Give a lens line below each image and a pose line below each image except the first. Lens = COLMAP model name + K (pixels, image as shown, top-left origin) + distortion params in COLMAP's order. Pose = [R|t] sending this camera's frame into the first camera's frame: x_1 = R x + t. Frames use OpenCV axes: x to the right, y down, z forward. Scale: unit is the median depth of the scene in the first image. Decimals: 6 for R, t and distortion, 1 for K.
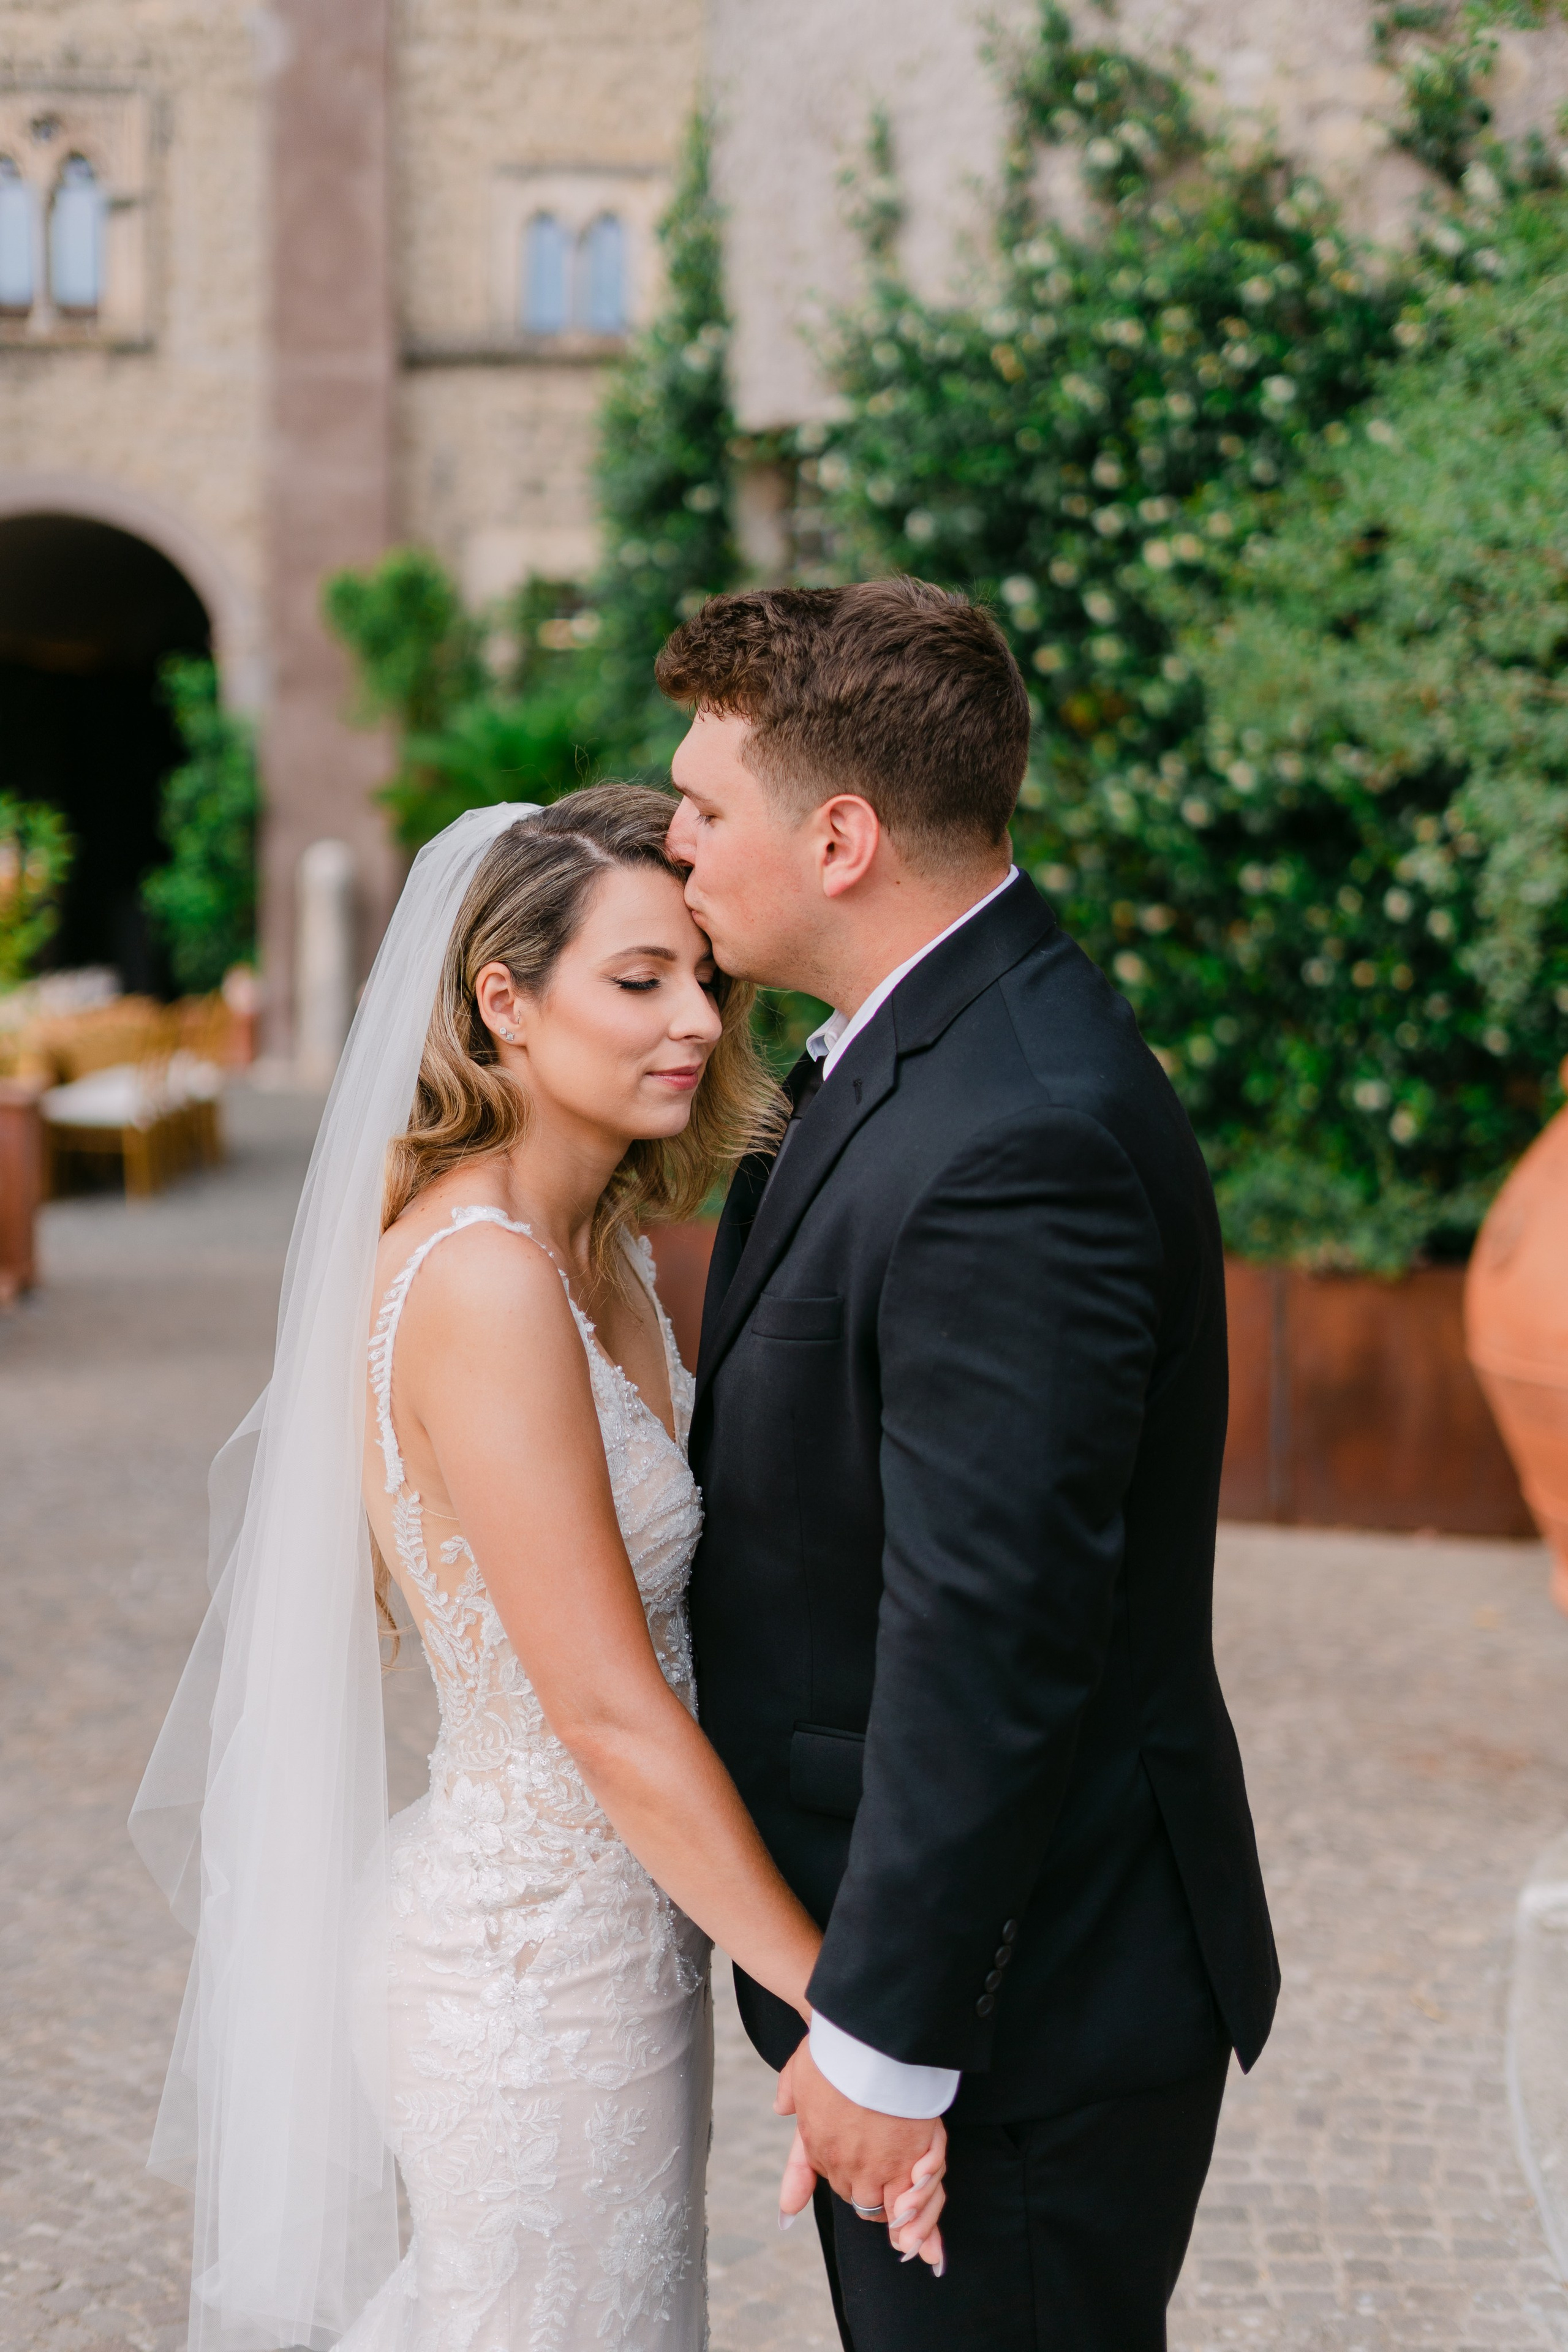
lens RADIAL K [[3473.7, 0, 776.1], [0, 3473.7, 1147.4], [0, 0, 1]] dist [0.002602, 0.001483]
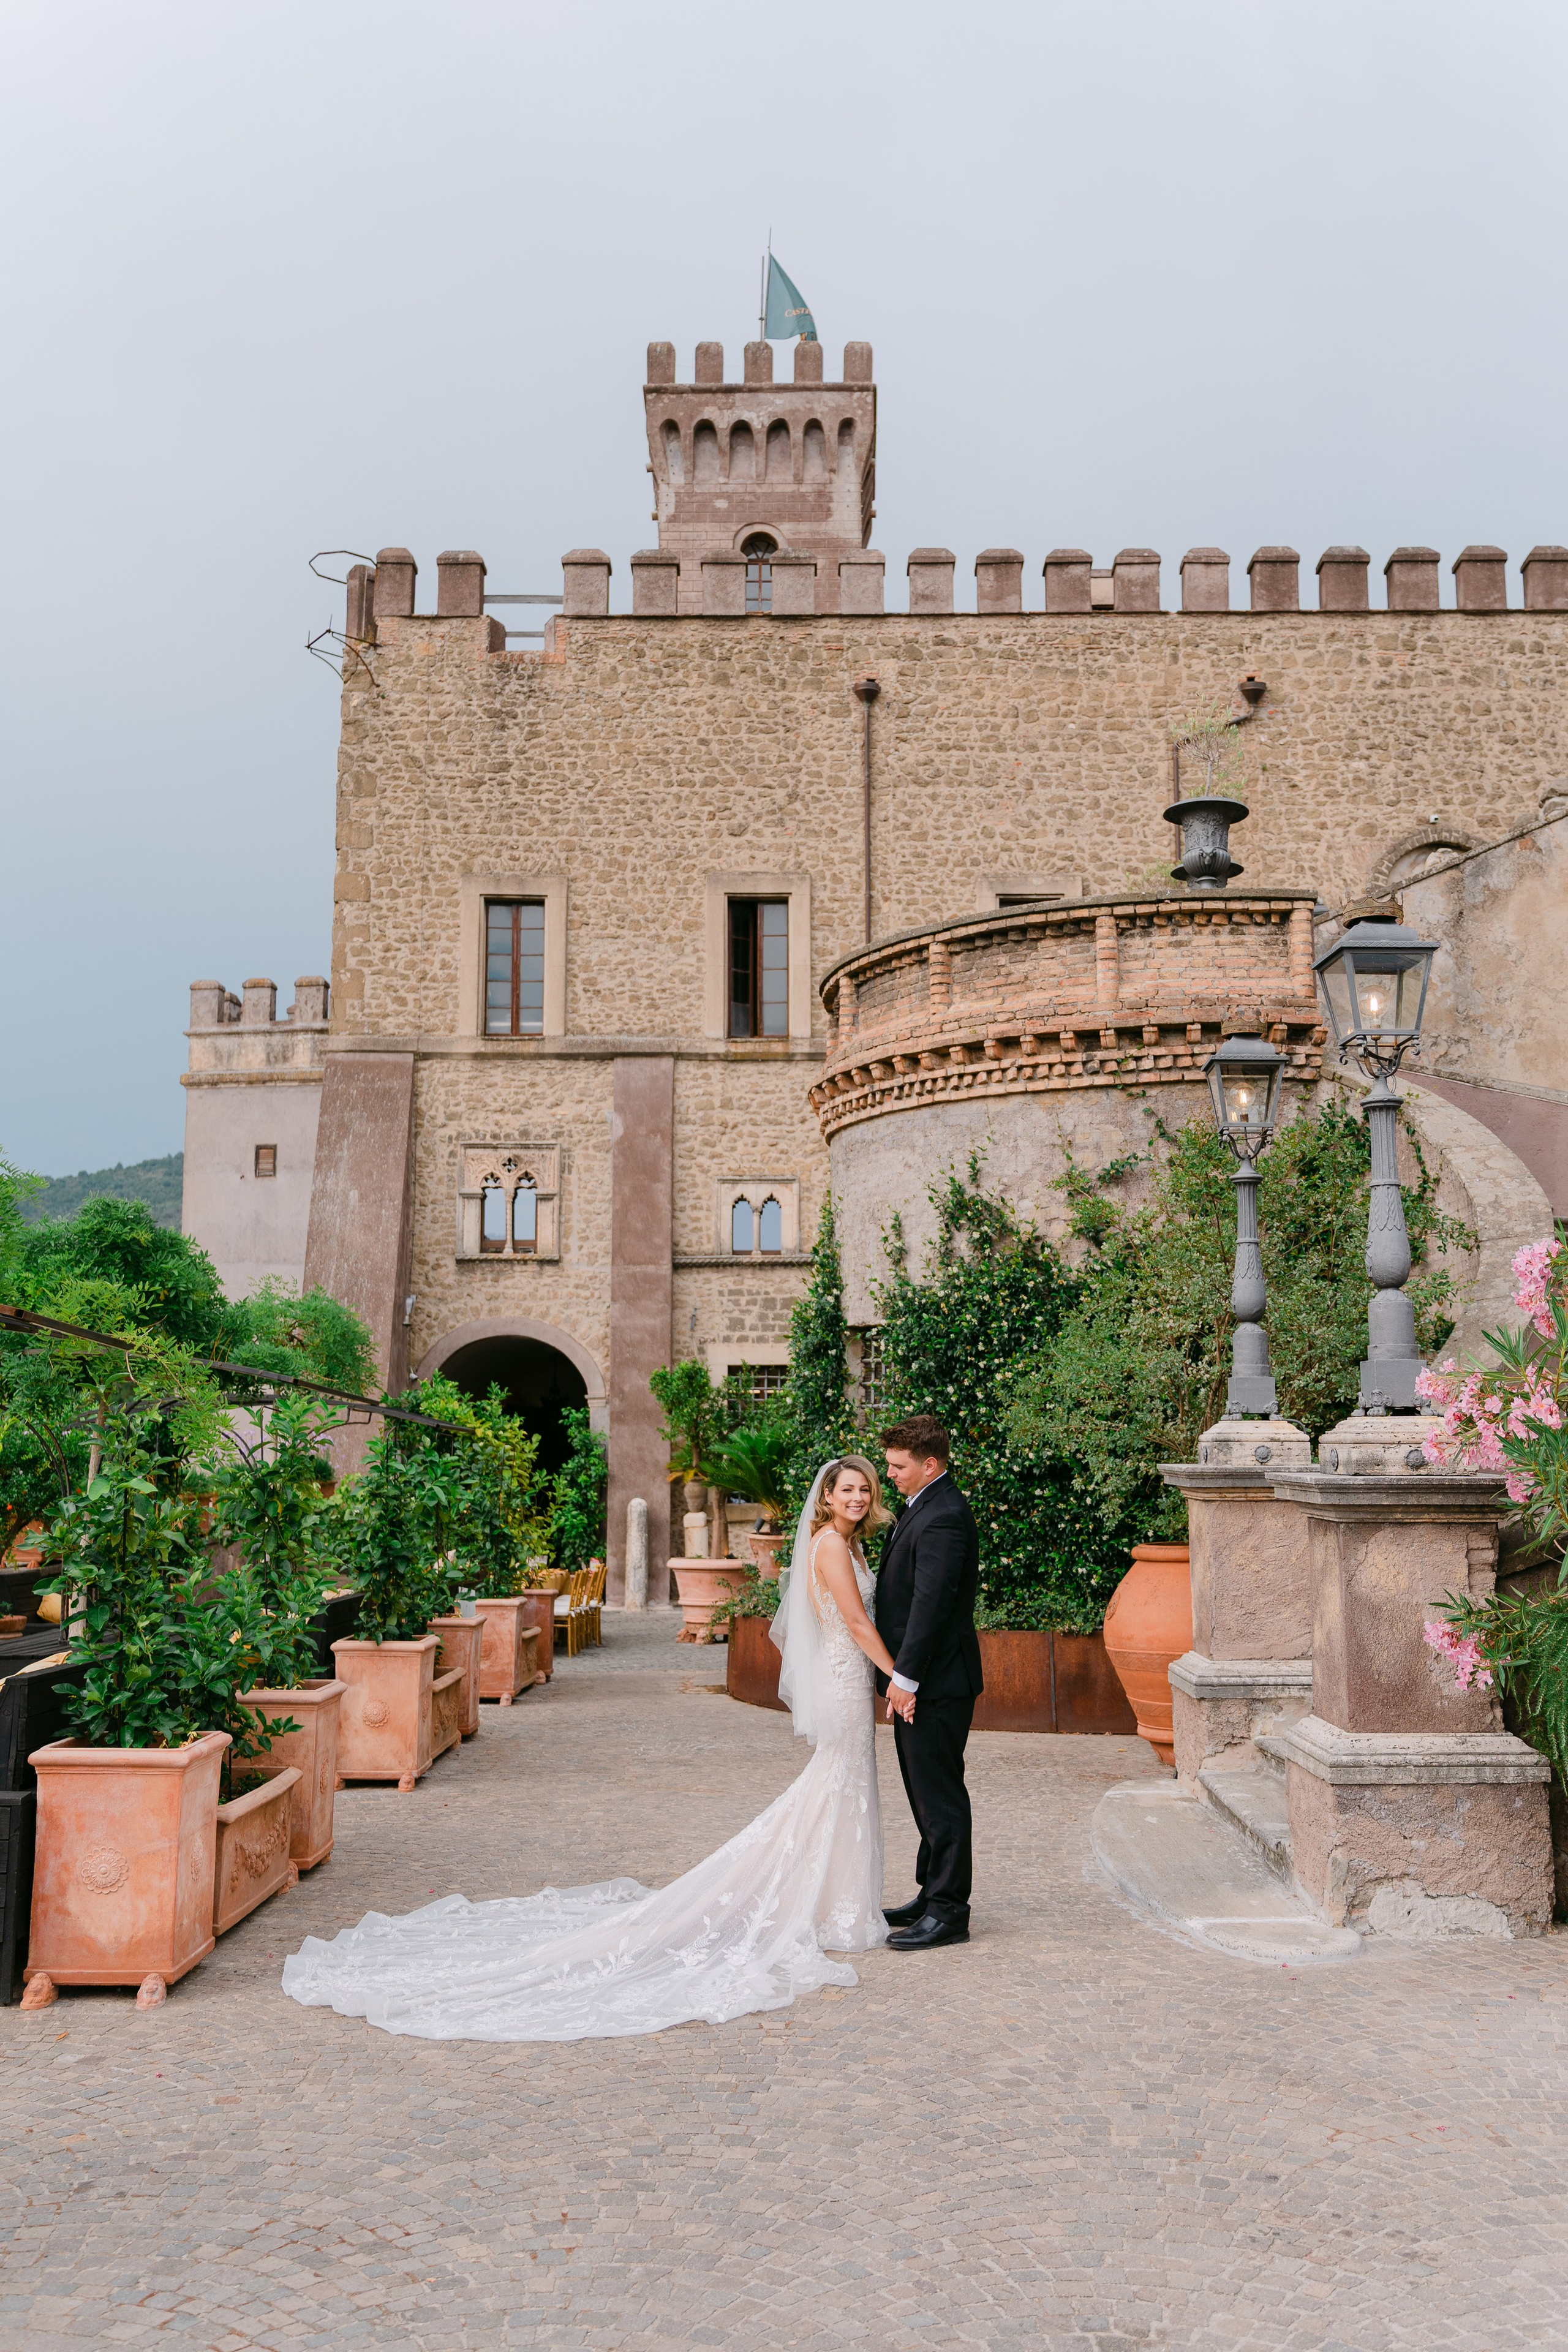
lens RADIAL K [[1972.9, 0, 806.2], [0, 1972.9, 1166.1], [0, 0, 1]] dist [0.000757, 0.008380]
pose [[0.999760, -0.014235, -0.016633, -0.016460], [0.009578, 0.967578, -0.252389, 0.062919], [0.019687, 0.252170, 0.967483, -0.560252]]
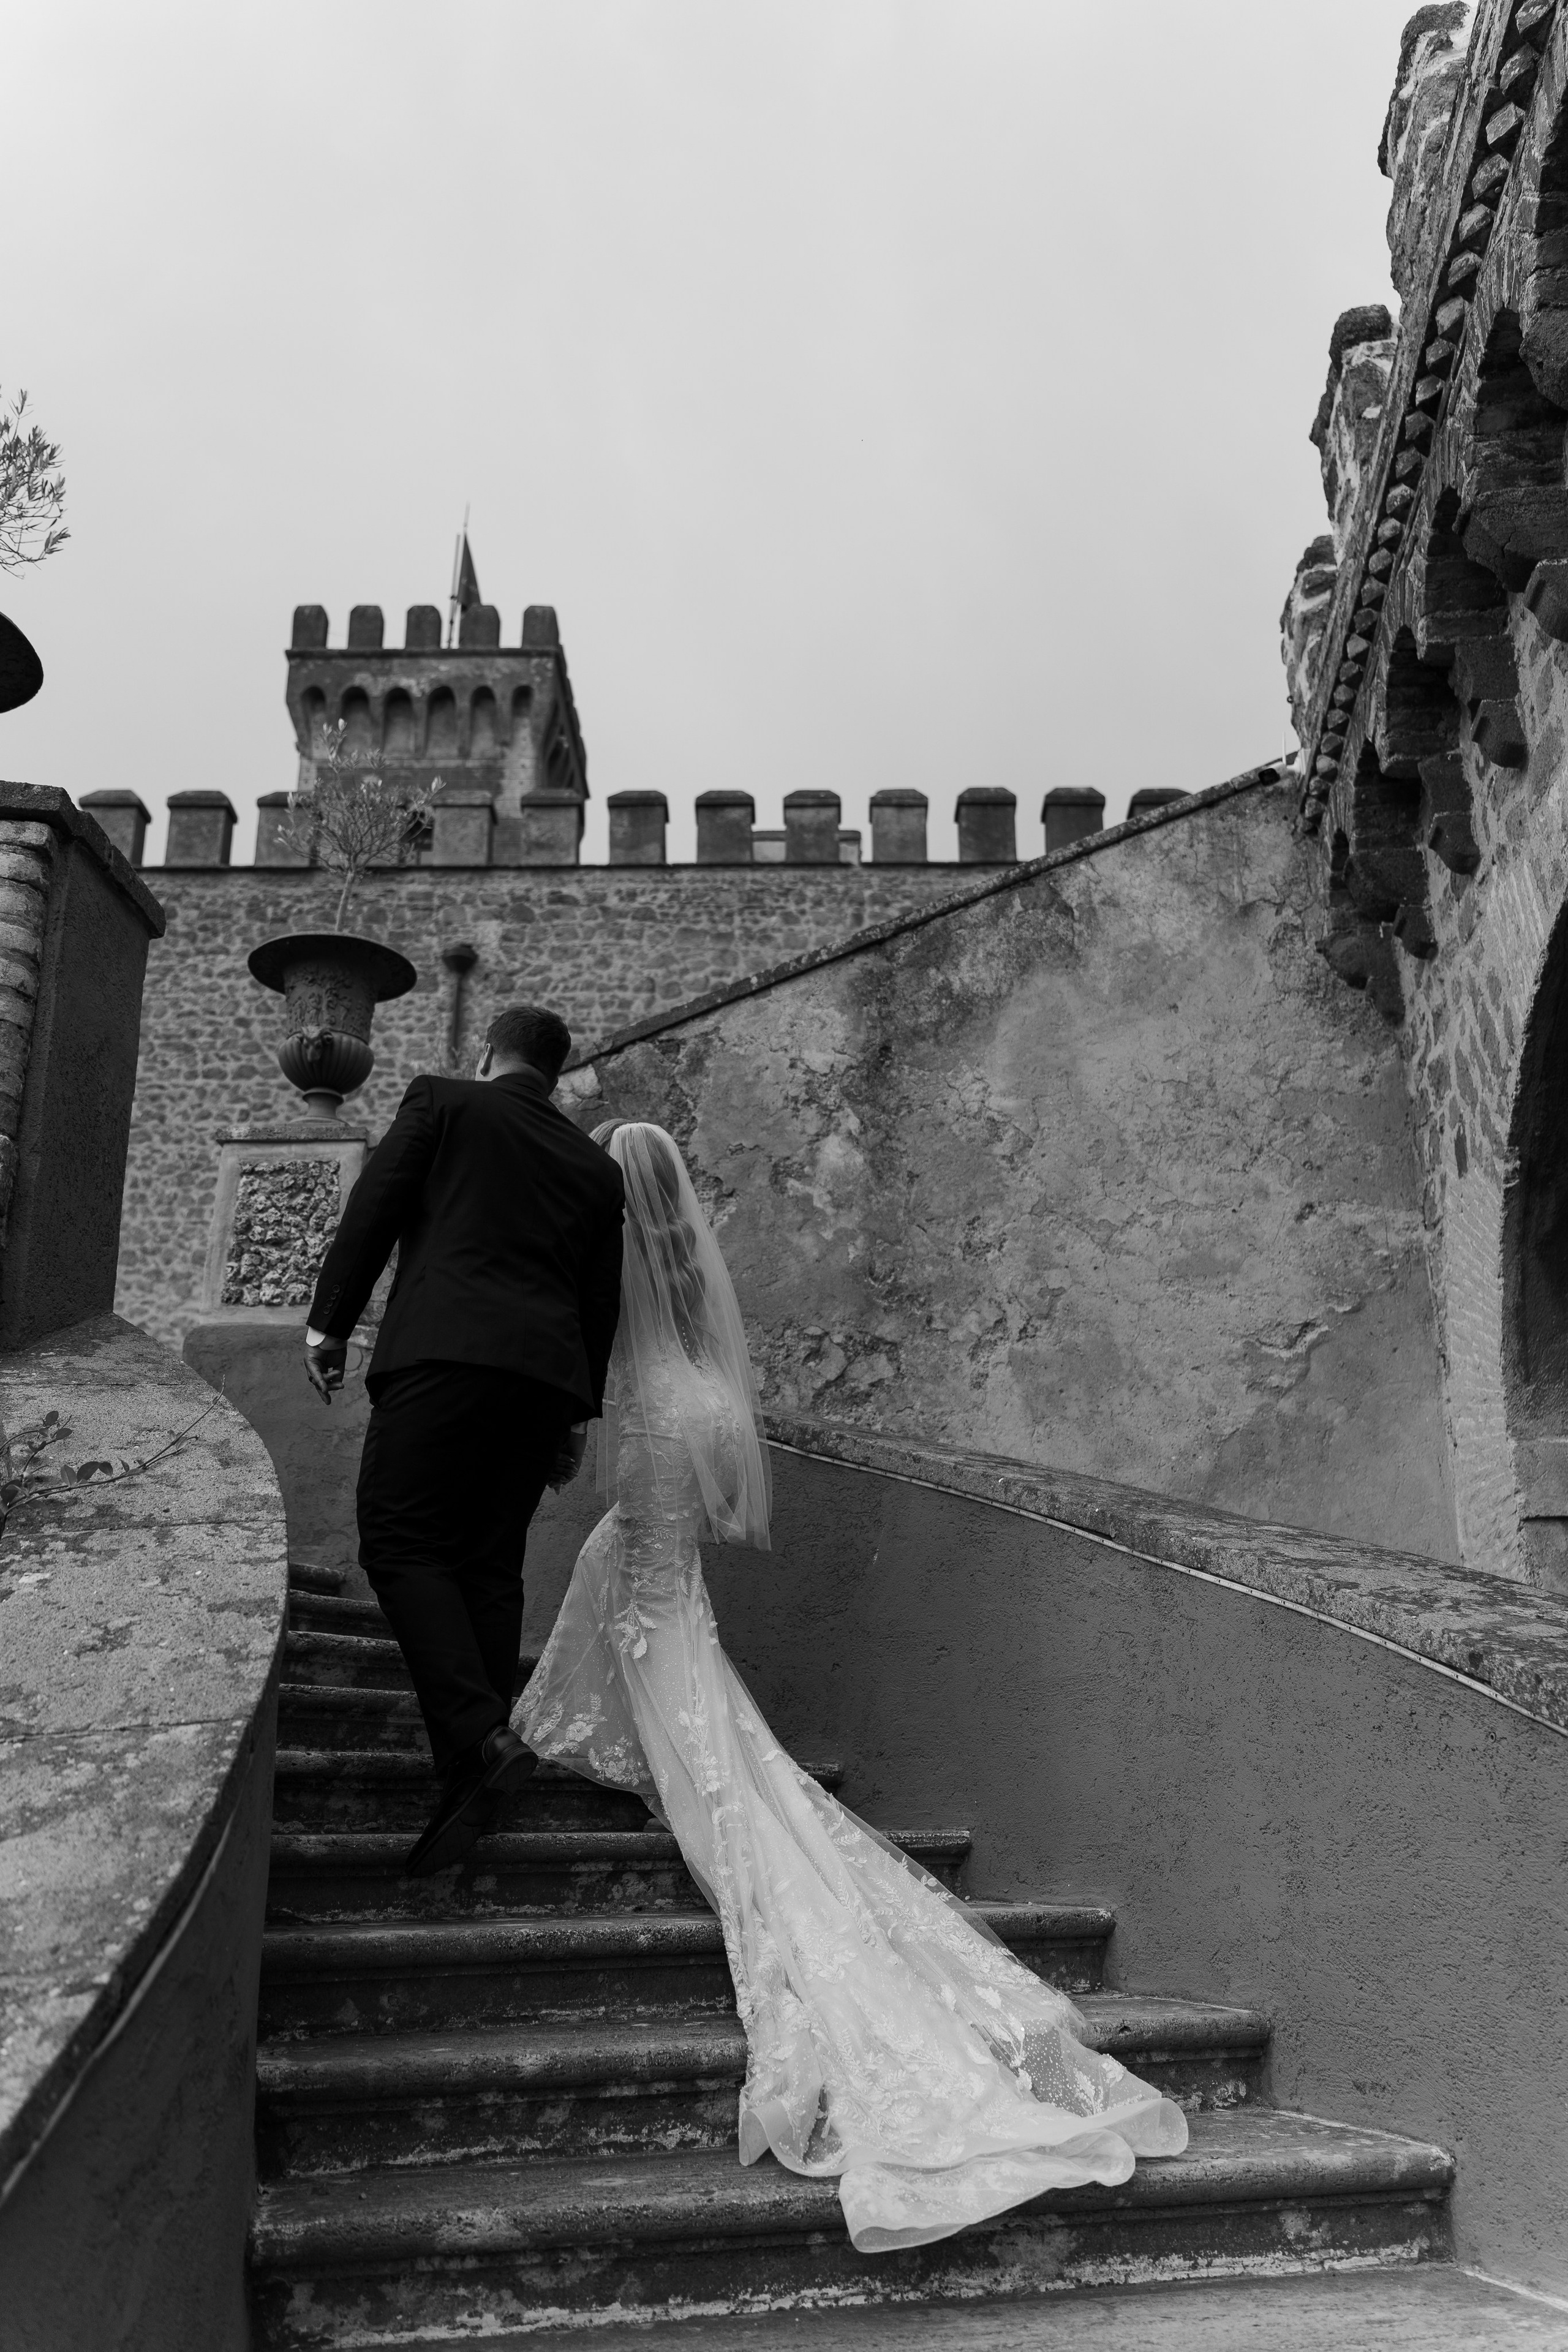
lens RADIAL K [[1857.5, 0, 789.5], [0, 1857.5, 1199.4], [0, 0, 1]] dist [0.001101, 0.000885]
pose [[0.999840, -0.017625, -0.003179, 0.532562], [0.014521, 0.901708, -0.432101, -0.253848], [0.010482, 0.431986, 0.901820, 0.538860]]
